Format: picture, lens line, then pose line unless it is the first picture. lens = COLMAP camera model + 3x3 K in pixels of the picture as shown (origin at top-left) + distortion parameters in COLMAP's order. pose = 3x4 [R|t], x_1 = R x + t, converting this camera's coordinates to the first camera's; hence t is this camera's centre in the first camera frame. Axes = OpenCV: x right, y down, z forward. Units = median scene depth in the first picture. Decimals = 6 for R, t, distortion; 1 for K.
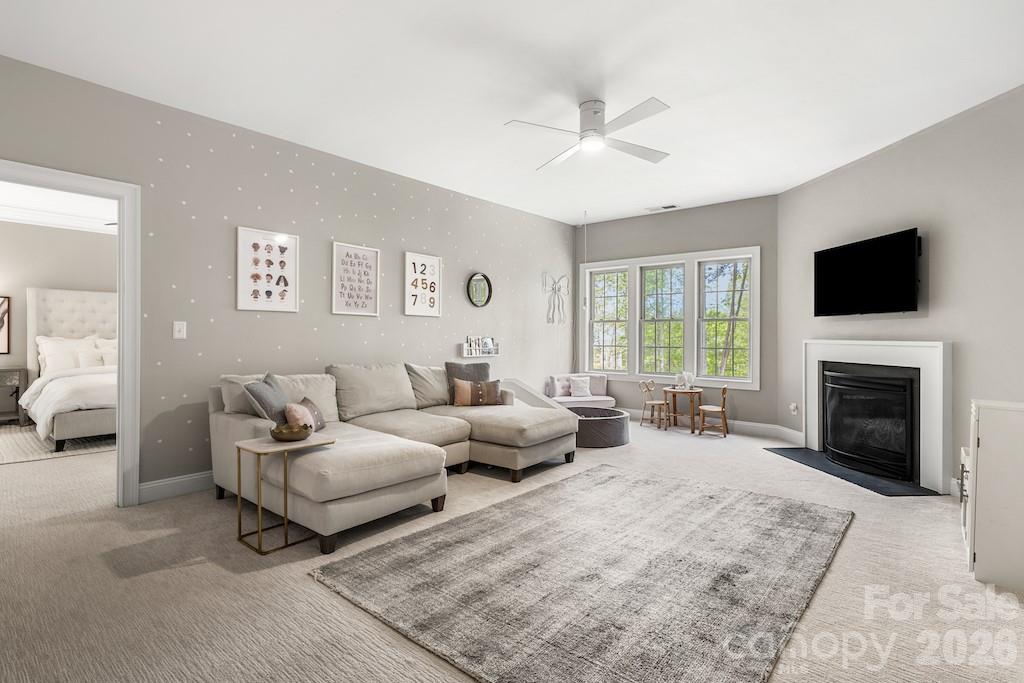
lens RADIAL K [[517.9, 0, 511.0], [0, 517.9, 340.0], [0, 0, 1]] dist [0.001504, 0.000069]
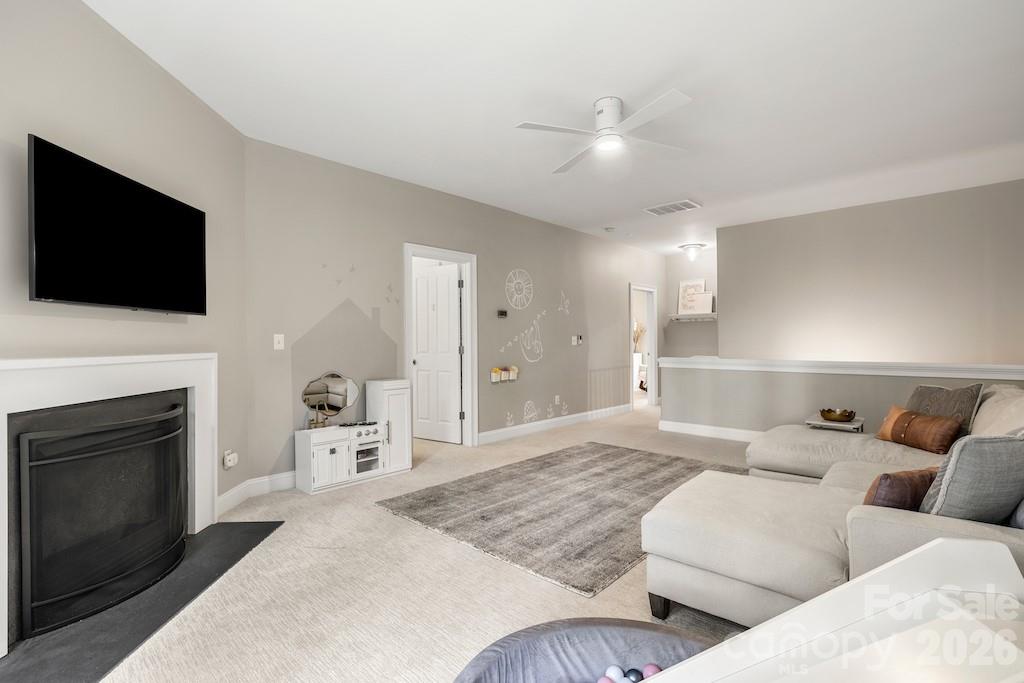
lens RADIAL K [[517.9, 0, 513.3], [0, 517.9, 340.4], [0, 0, 1]] dist [0.001504, 0.000069]
pose [[-0.999527, 0.006007, 0.030157, 0.316369], [0.006160, 0.999969, 0.004973, -0.020389], [-0.030127, 0.005156, -0.999533, 2.029955]]
